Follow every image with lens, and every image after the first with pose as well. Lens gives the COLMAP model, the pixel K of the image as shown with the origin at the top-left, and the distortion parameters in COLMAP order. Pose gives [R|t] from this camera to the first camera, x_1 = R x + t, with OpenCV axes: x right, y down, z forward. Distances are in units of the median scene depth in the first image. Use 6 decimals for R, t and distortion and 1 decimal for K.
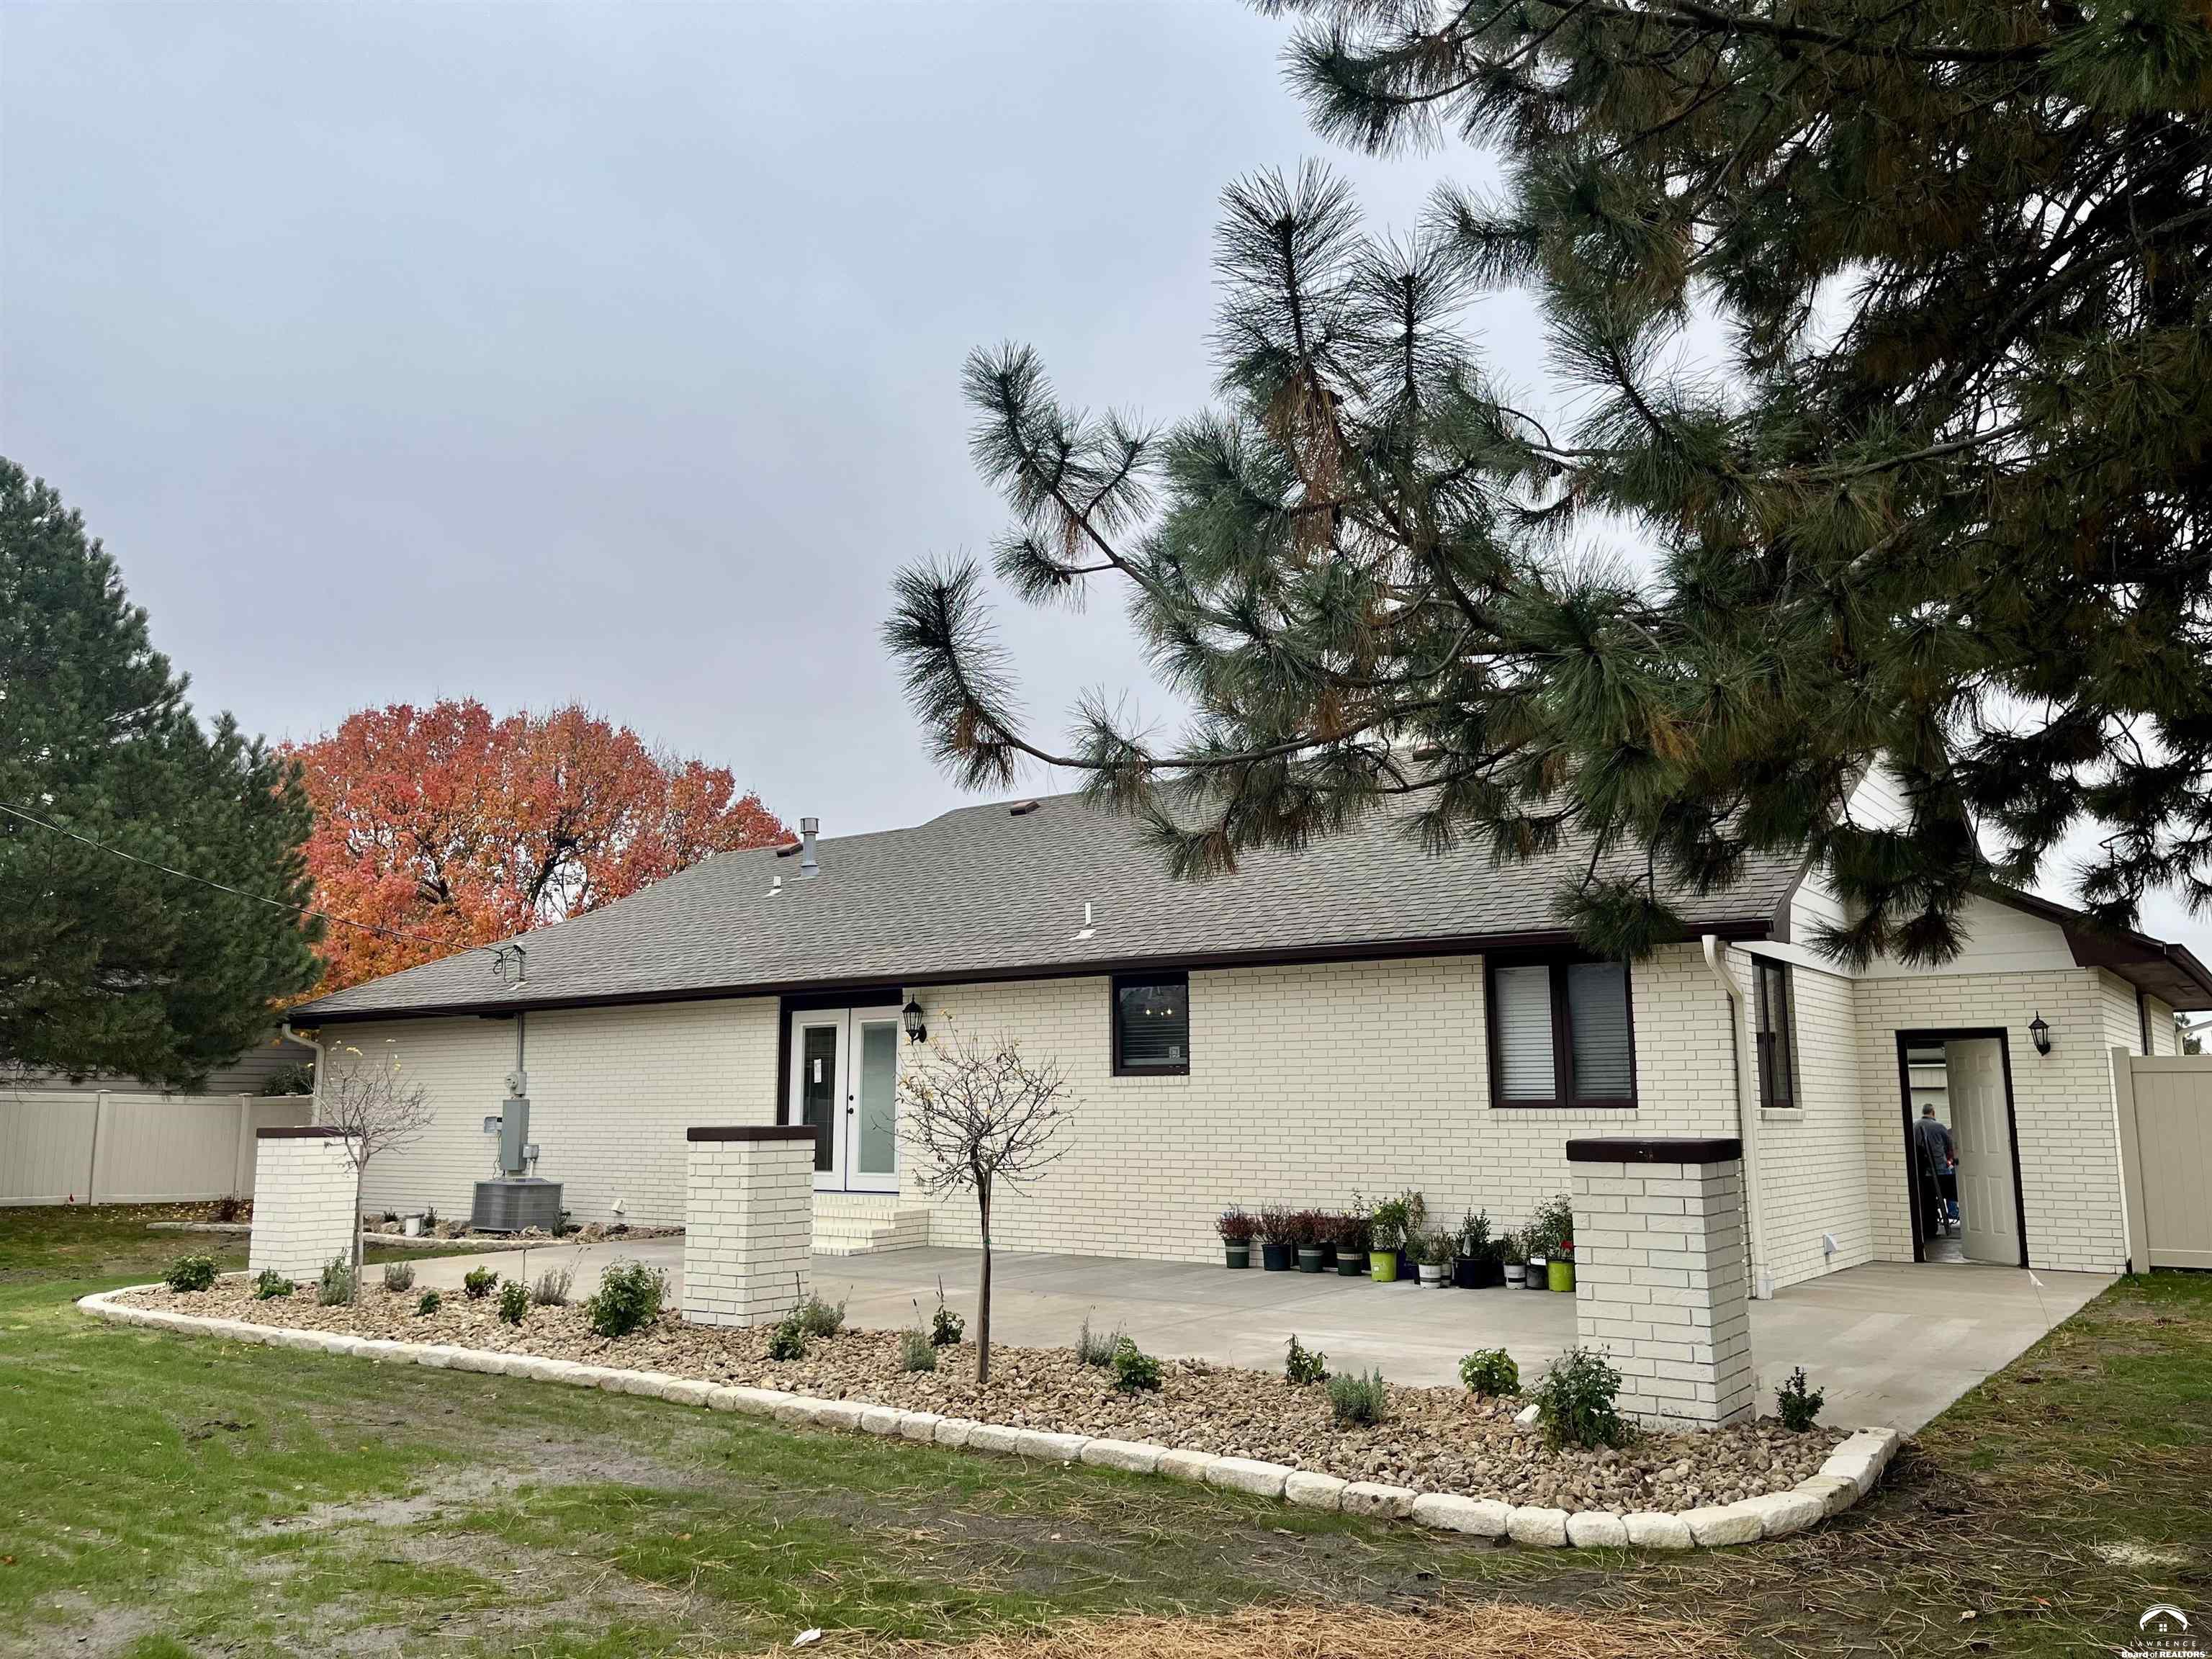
lens RADIAL K [[1675.1, 0, 1109.6], [0, 1675.1, 836.1], [0, 0, 1]] dist [0.033936, -0.039405]
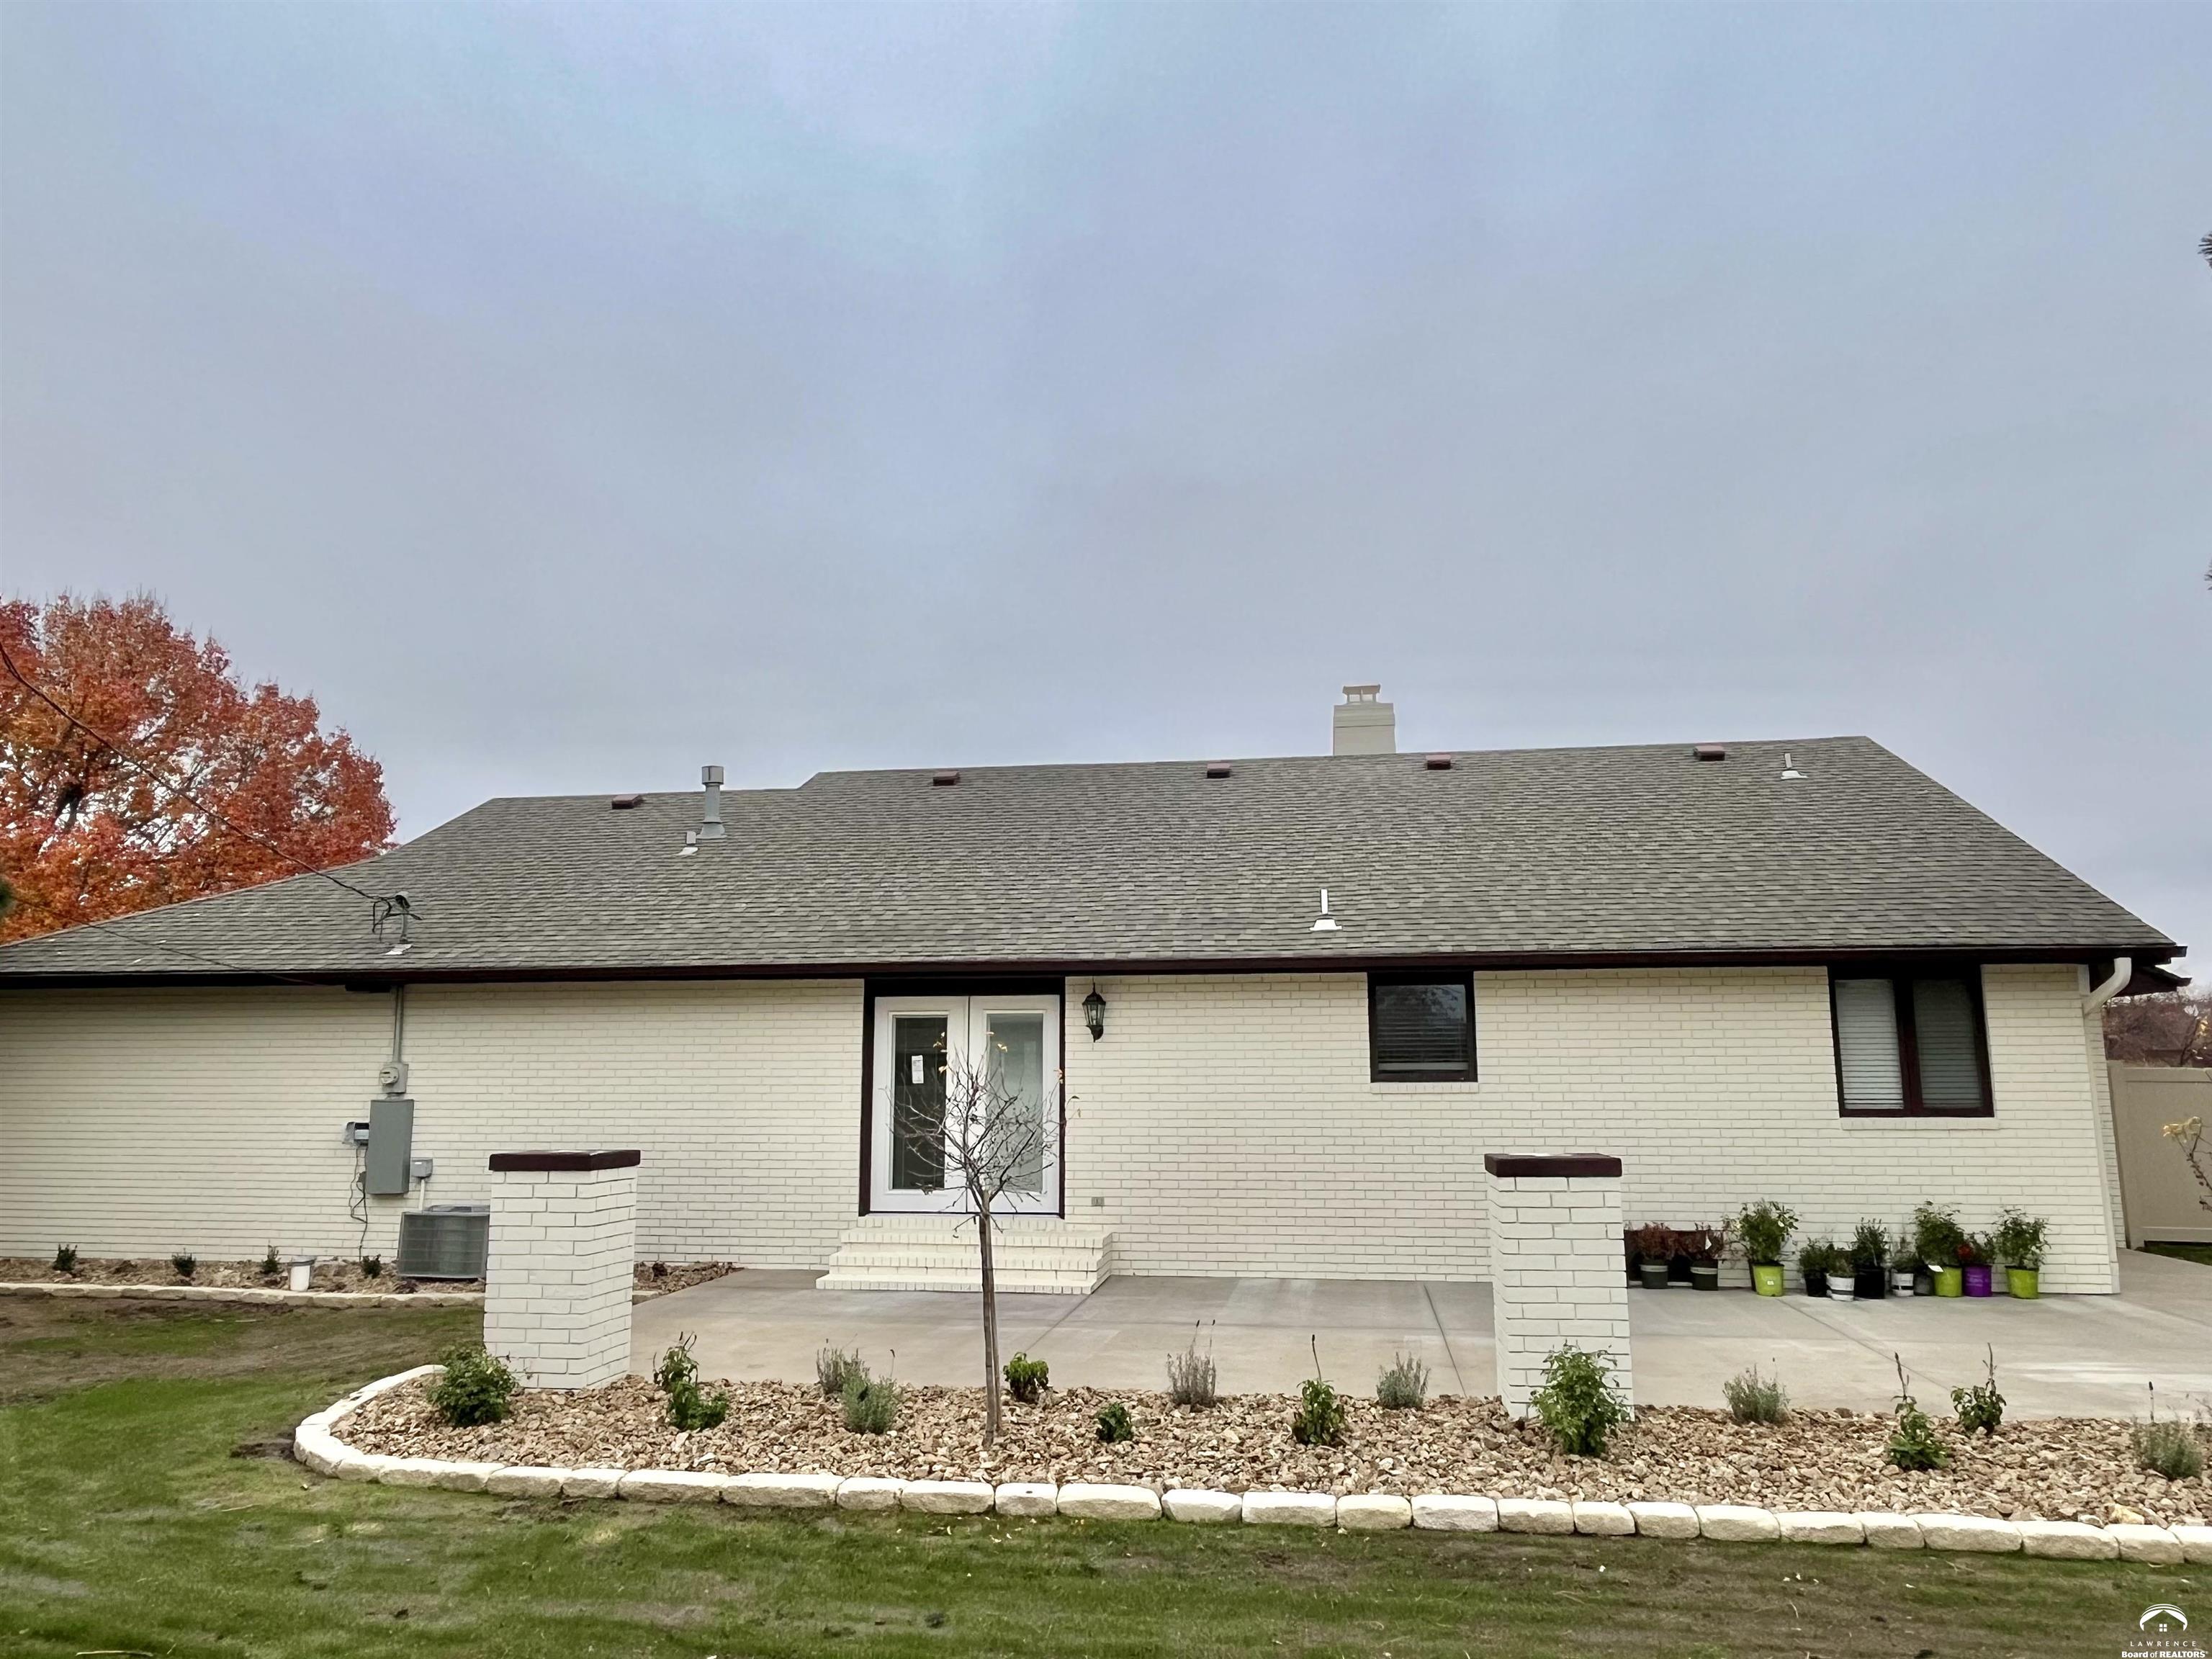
lens RADIAL K [[1508.1, 0, 1105.4], [0, 1508.1, 830.5], [0, 0, 1]] dist [-0.006959, -0.000556]
pose [[0.885295, 0.081773, 0.457783, -0.741504], [-0.076591, 0.996614, -0.029905, 0.061071], [-0.458678, -0.008587, 0.888561, 0.486928]]
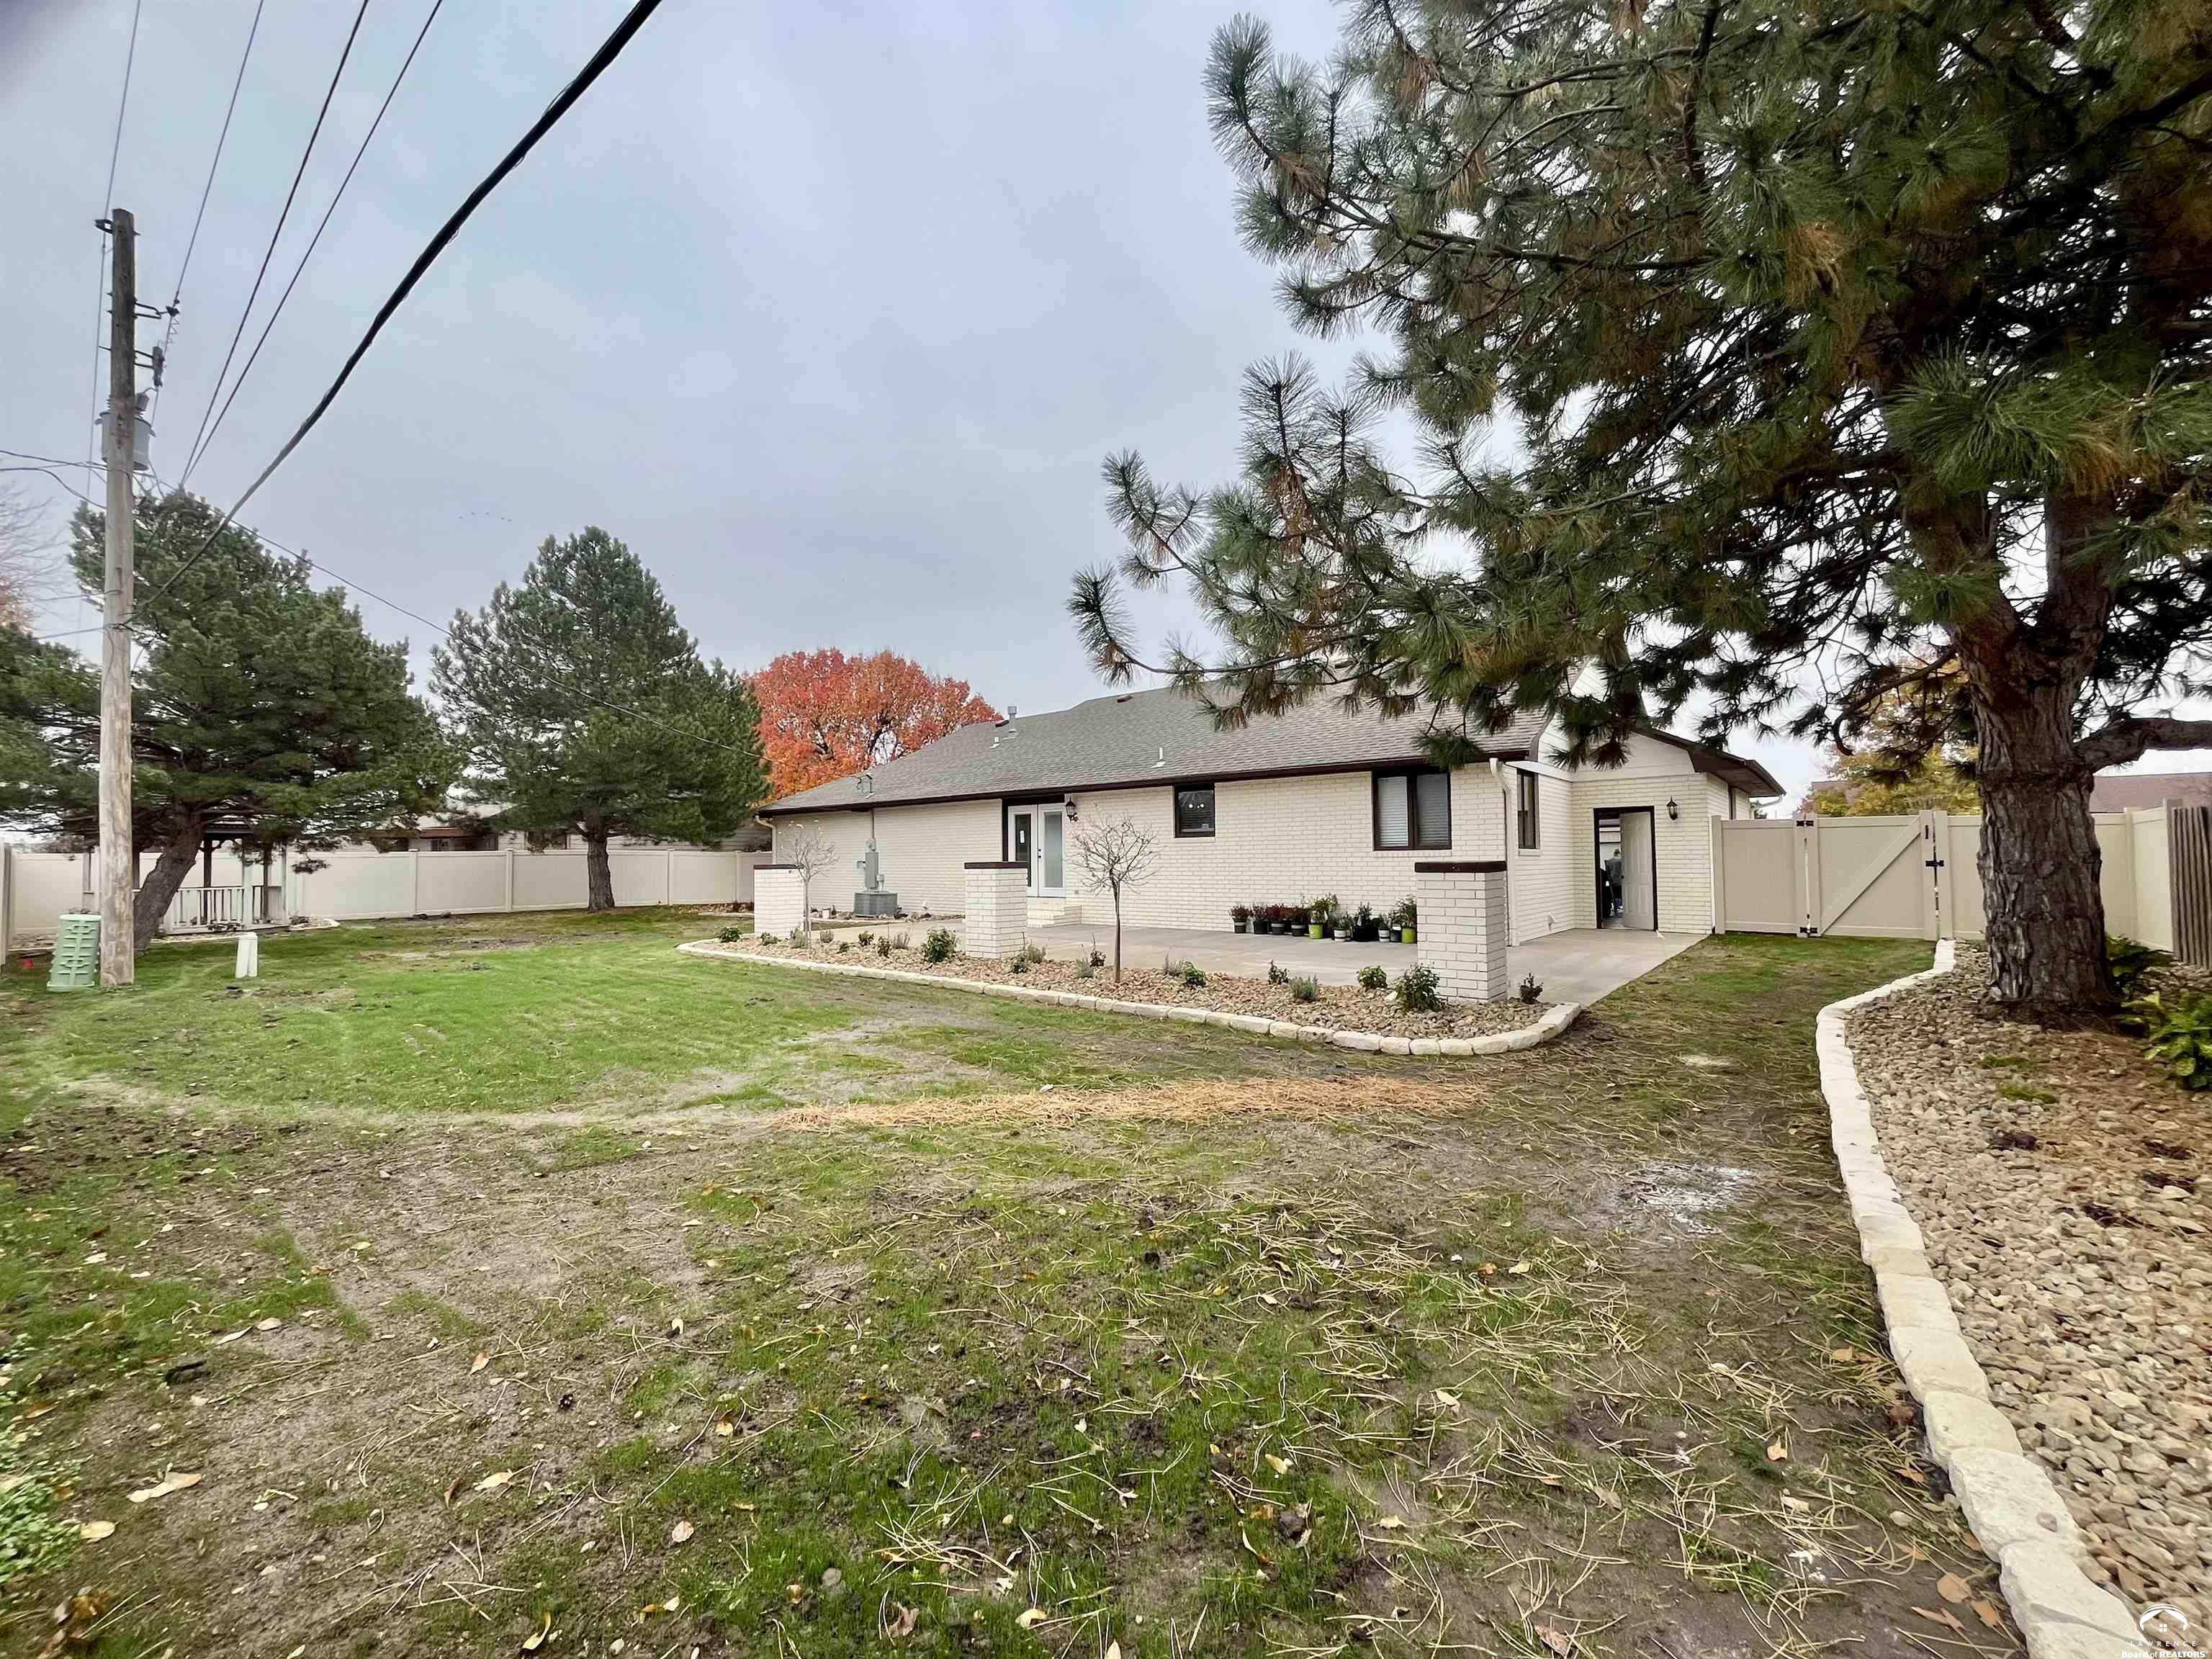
lens RADIAL K [[893.6, 0, 1095.6], [0, 893.6, 831.7], [0, 0, 1]] dist [-0.005698, 0.000533]
pose [[0.996900, -0.008583, -0.078211, -0.012294], [0.018625, 0.991523, 0.128587, 0.003527], [0.076445, -0.129645, 0.988609, -0.036912]]
